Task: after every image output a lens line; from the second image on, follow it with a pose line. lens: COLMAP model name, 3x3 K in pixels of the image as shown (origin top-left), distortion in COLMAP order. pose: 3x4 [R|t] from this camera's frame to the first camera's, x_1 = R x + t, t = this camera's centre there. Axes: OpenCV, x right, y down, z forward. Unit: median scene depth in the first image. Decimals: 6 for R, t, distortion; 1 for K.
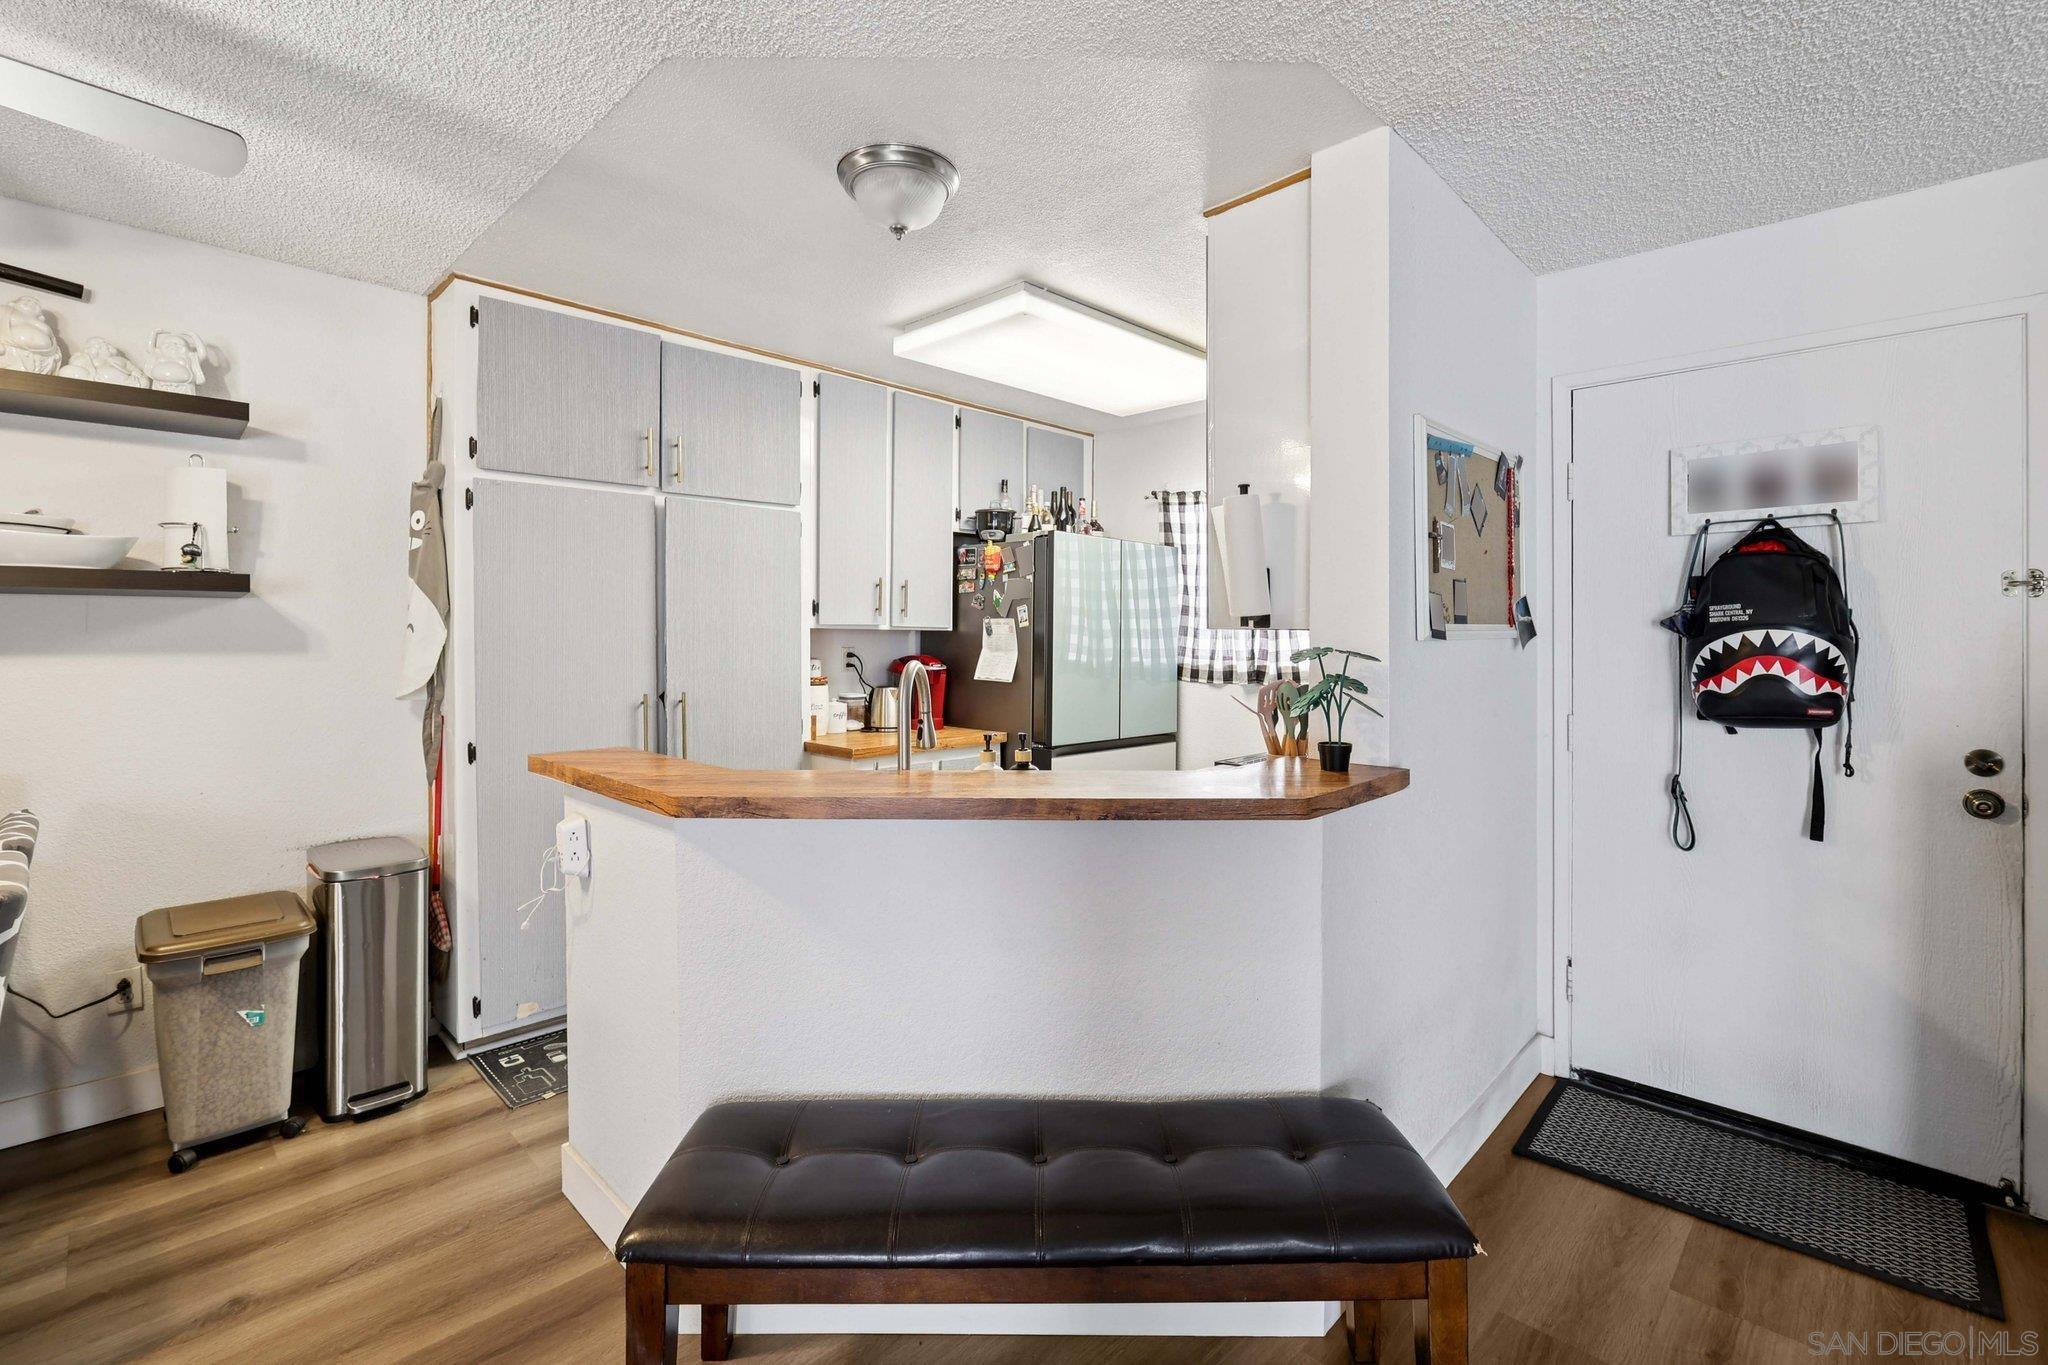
lens RADIAL K [[912.1, 0, 1029.6], [0, 912.1, 648.2], [0, 0, 1]] dist [-0.003466, -0.000223]
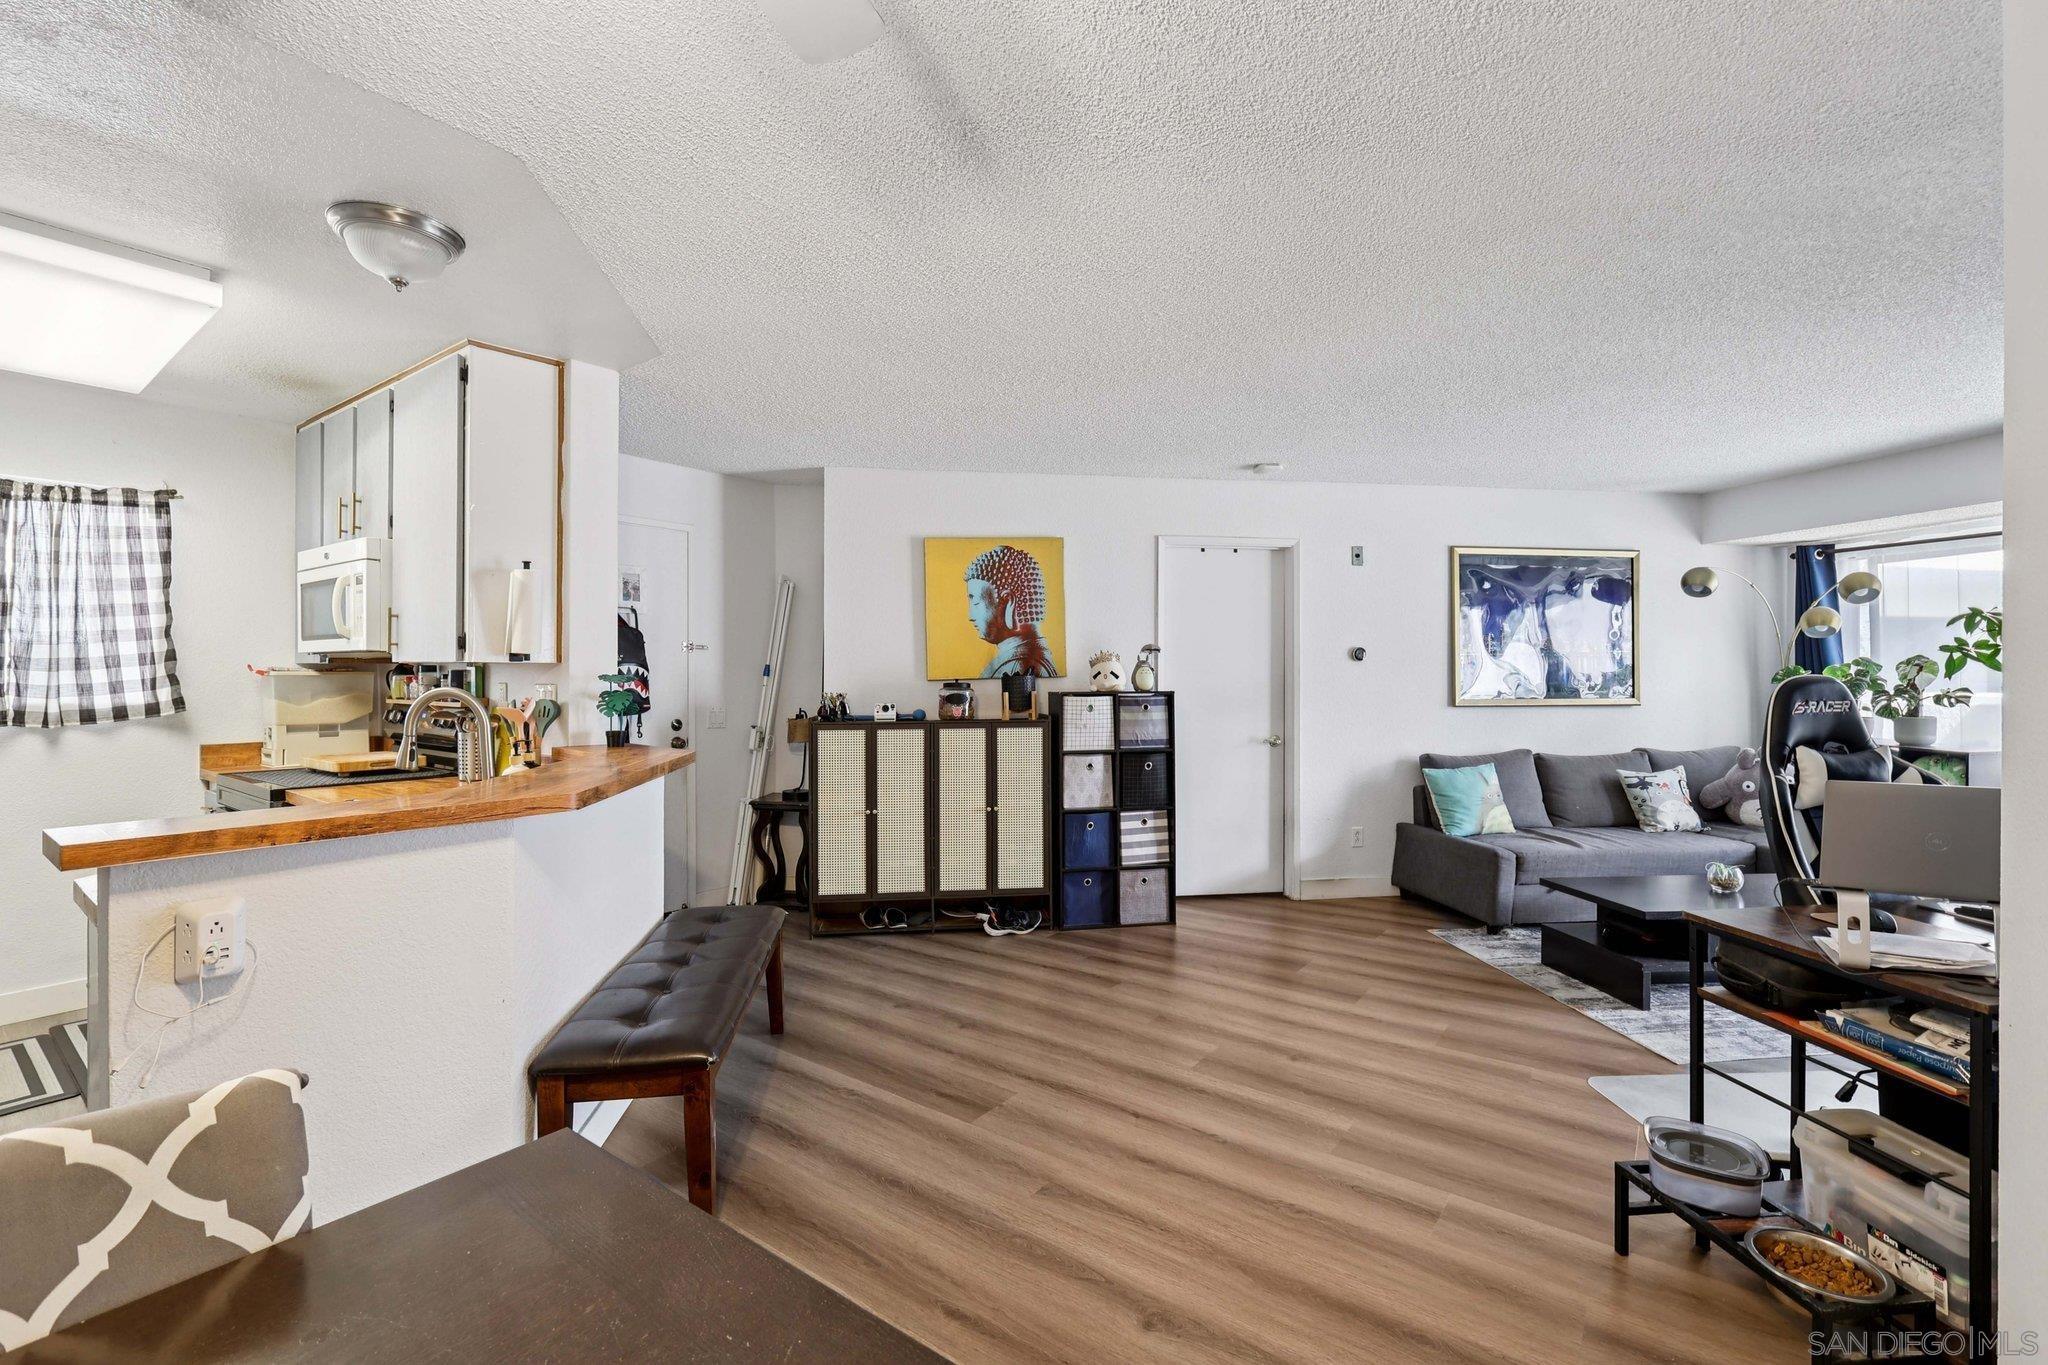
lens RADIAL K [[903.7, 0, 1026.3], [0, 903.7, 671.6], [0, 0, 1]] dist [-0.002017, 0.000472]
pose [[-0.119137, 0.003780, 0.992871, -0.756770], [0.011565, 0.999930, -0.002419, 0.004407], [-0.992811, 0.011195, -0.119172, 0.236174]]
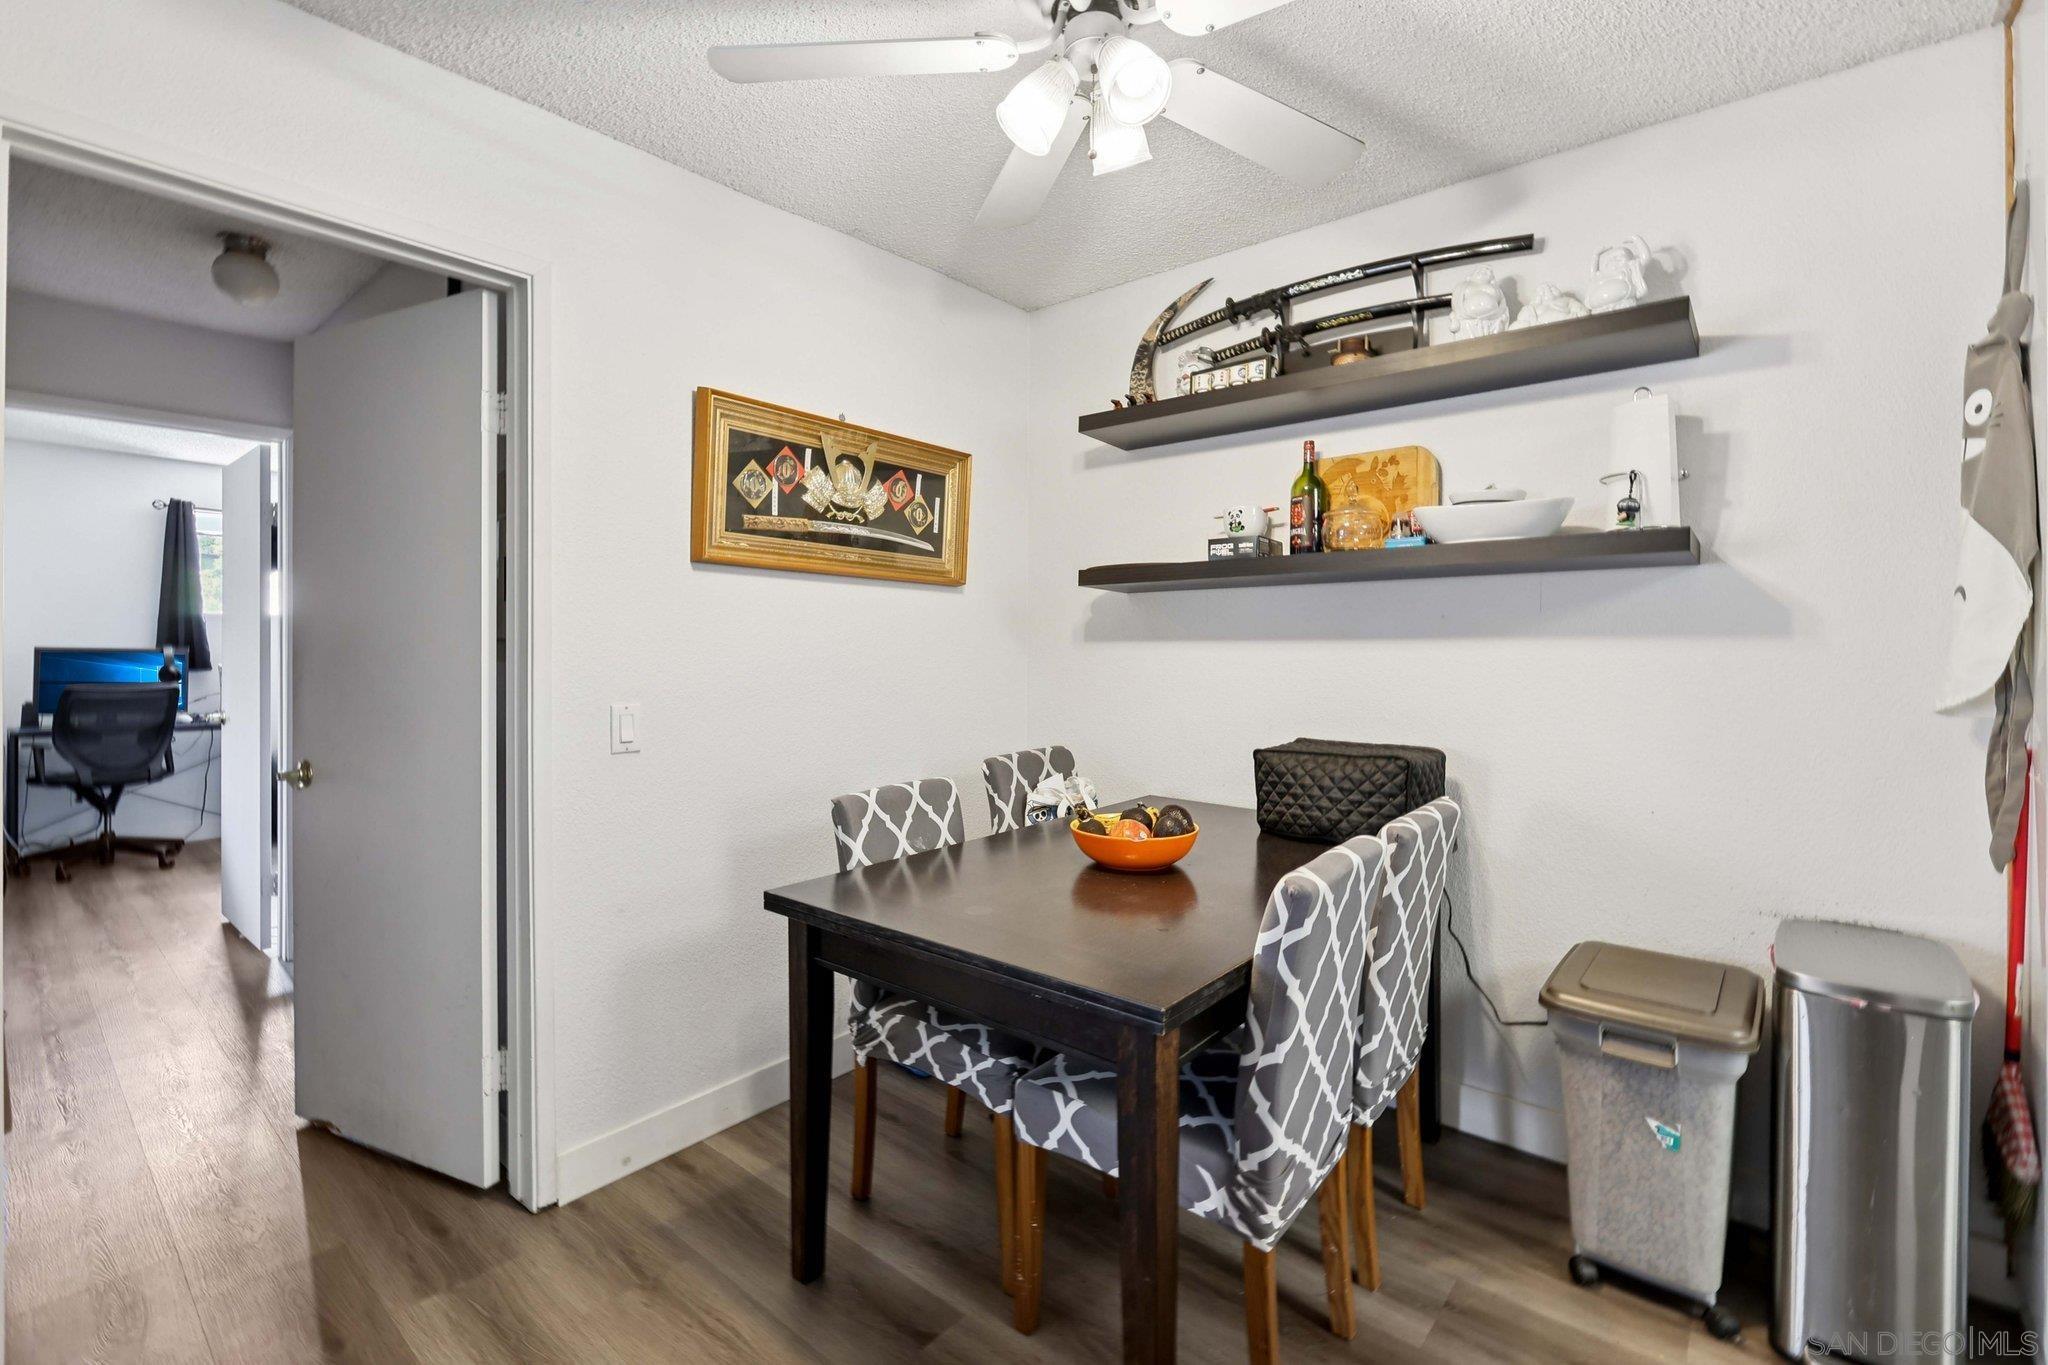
lens RADIAL K [[903.0, 0, 1025.6], [0, 903.0, 650.6], [0, 0, 1]] dist [-0.002329, -0.000257]
pose [[0.075514, 0.000719, -0.997145, -0.116111], [-0.015477, 0.999880, -0.000451, 0.018660], [0.997025, 0.015467, 0.075516, 0.280550]]
